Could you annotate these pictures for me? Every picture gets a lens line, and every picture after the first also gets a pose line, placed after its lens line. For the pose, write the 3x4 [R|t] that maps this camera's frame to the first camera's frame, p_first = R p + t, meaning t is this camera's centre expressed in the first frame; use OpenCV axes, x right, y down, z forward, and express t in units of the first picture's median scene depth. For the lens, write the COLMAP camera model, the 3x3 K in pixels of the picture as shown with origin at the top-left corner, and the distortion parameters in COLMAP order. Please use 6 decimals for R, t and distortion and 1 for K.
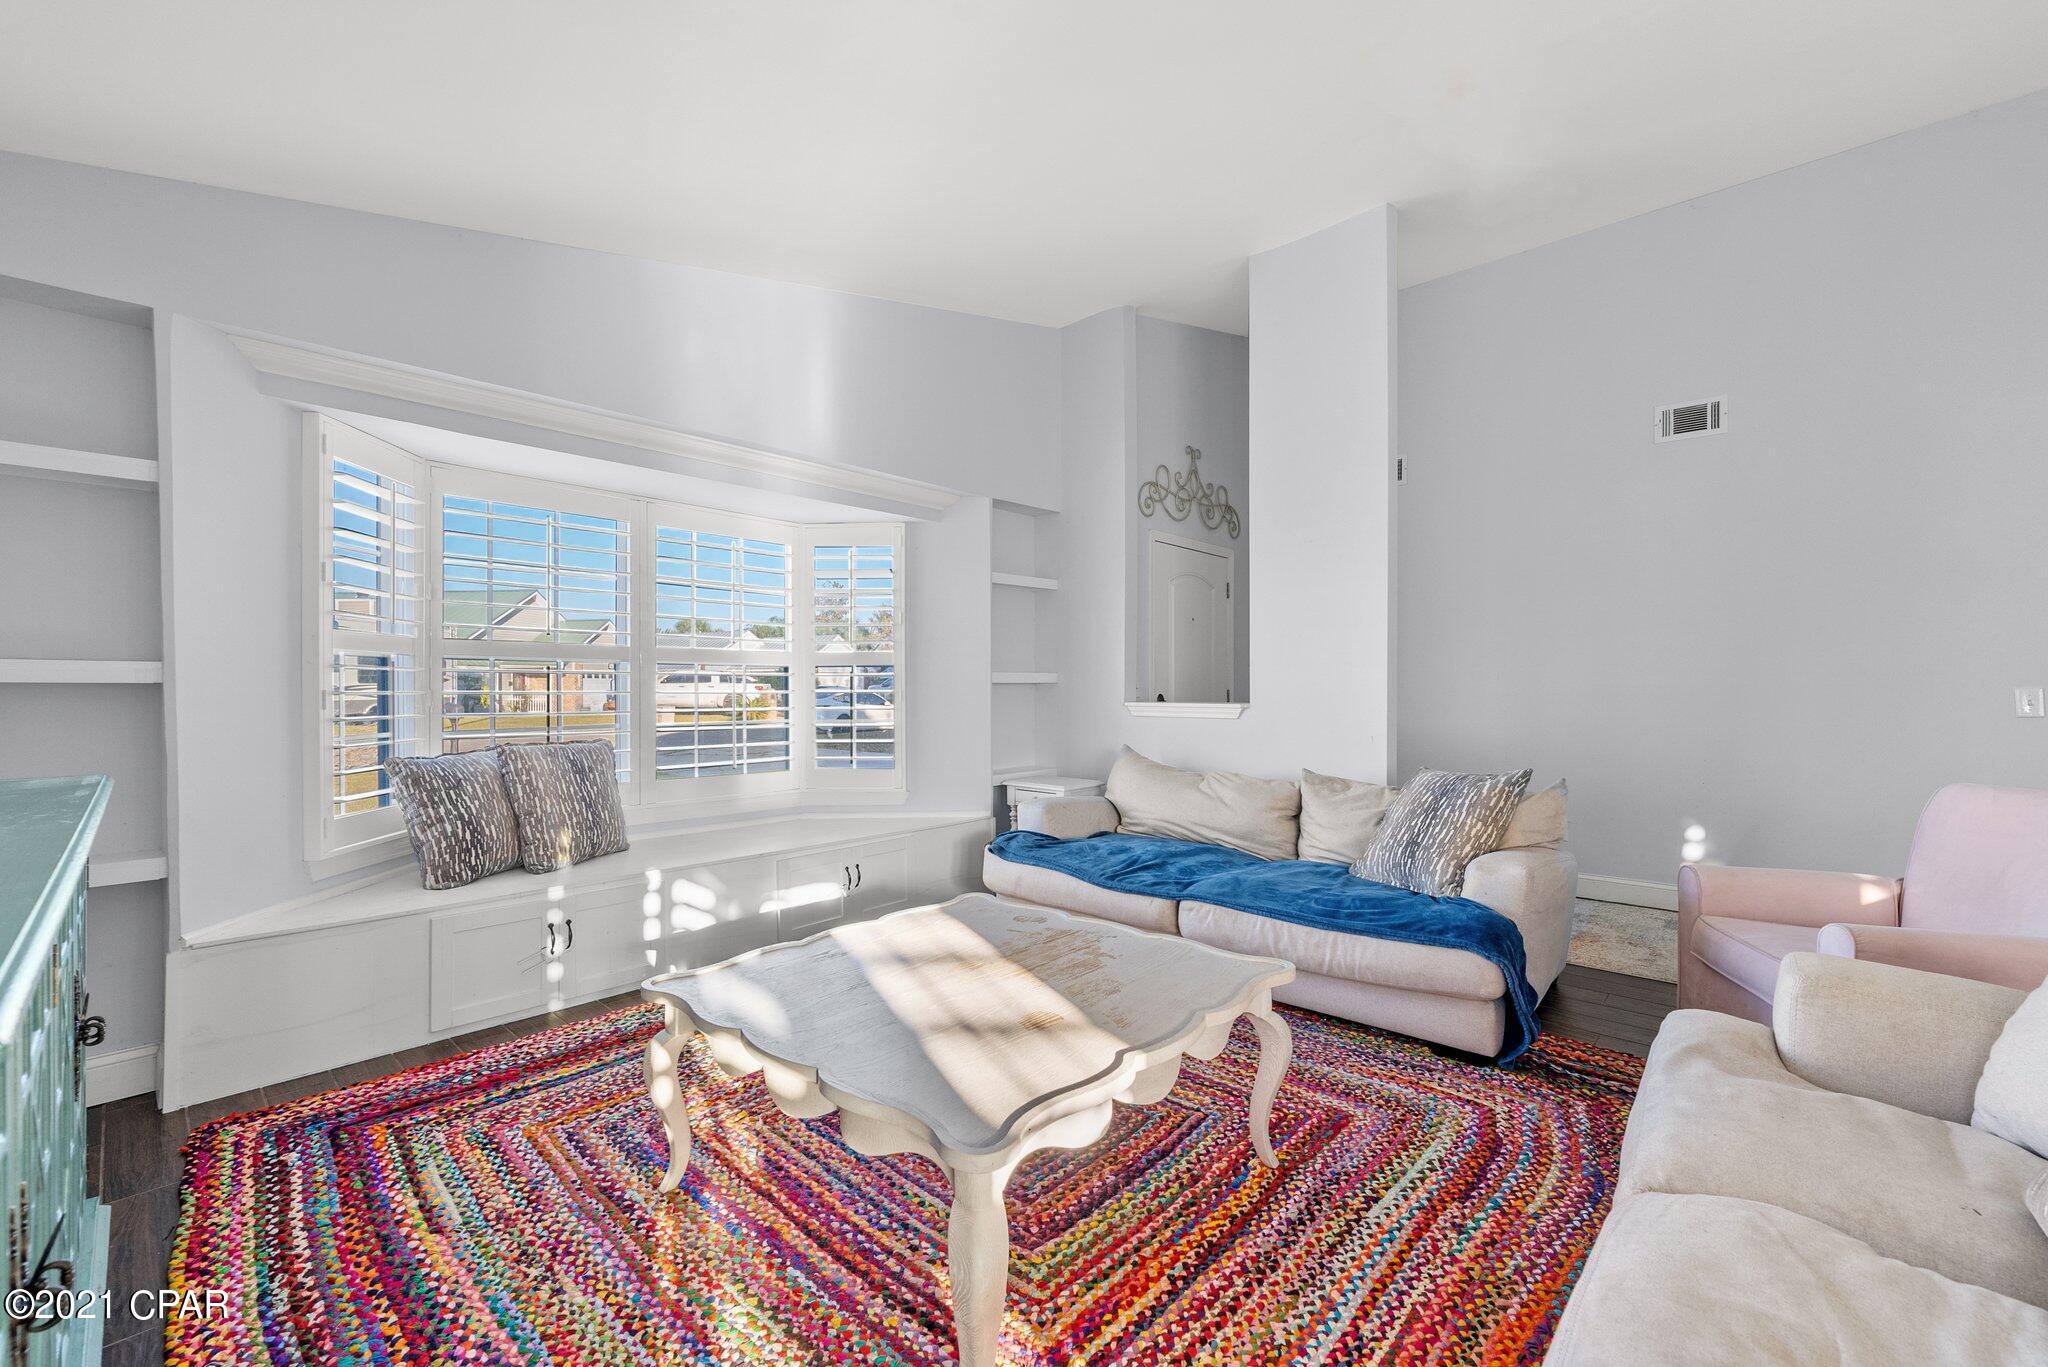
lens RADIAL K [[836.7, 0, 1033.1], [0, 836.7, 675.7], [0, 0, 1]] dist [-0.007185, 0.001174]
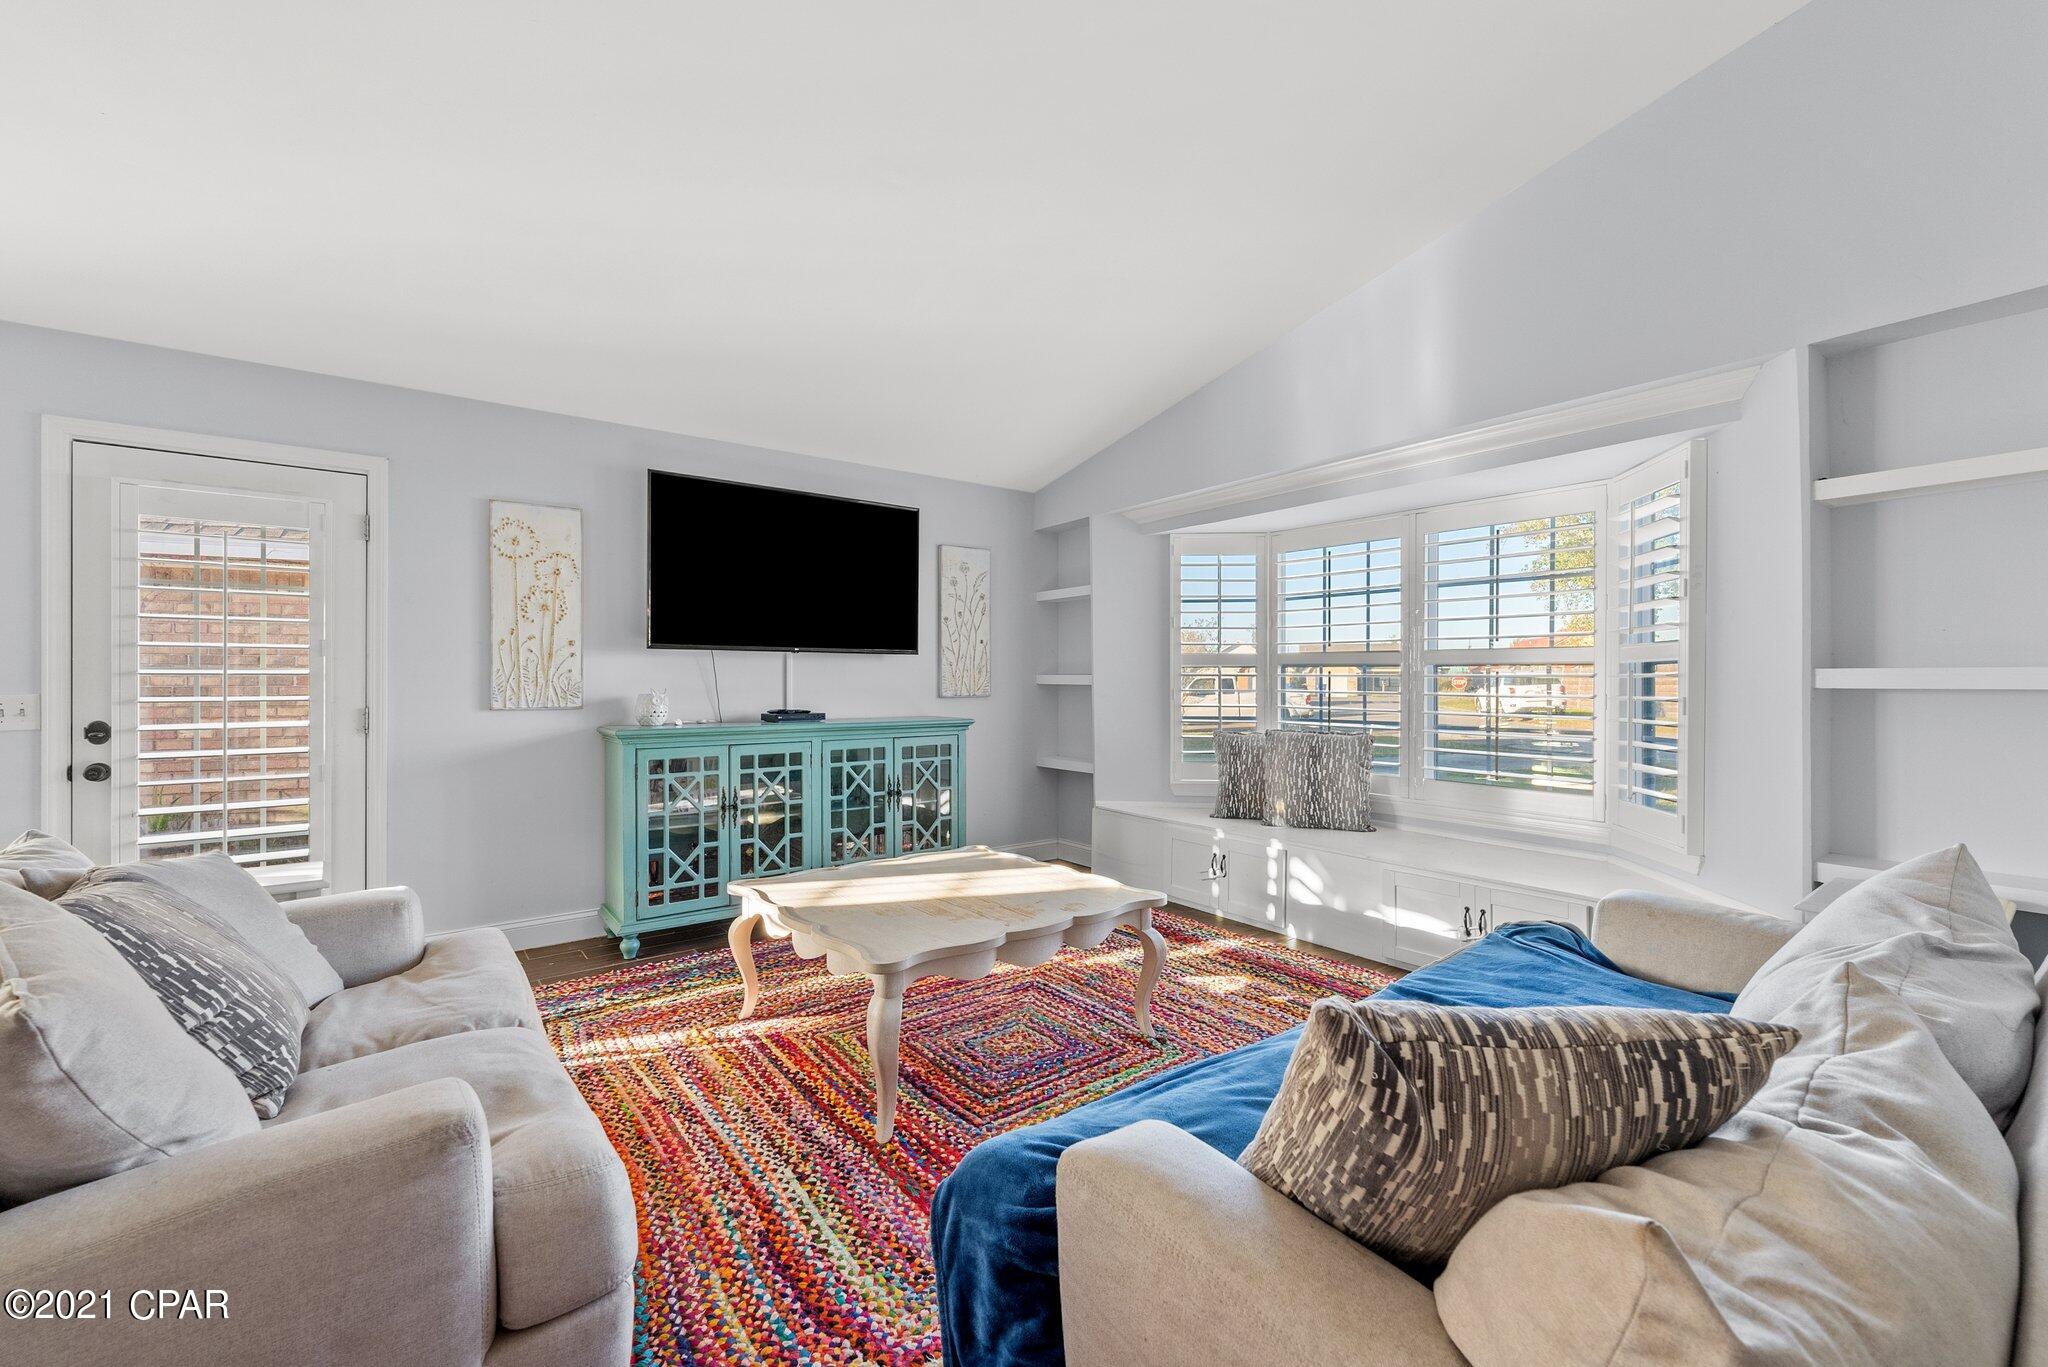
lens RADIAL K [[836.7, 0, 1020.5], [0, 836.7, 691.8], [0, 0, 1]] dist [-0.007185, 0.001174]
pose [[-0.182560, 0.016603, -0.983054, 0.950590], [0.005615, 0.999859, 0.015844, -0.006818], [0.983179, -0.002628, -0.182628, 1.001447]]
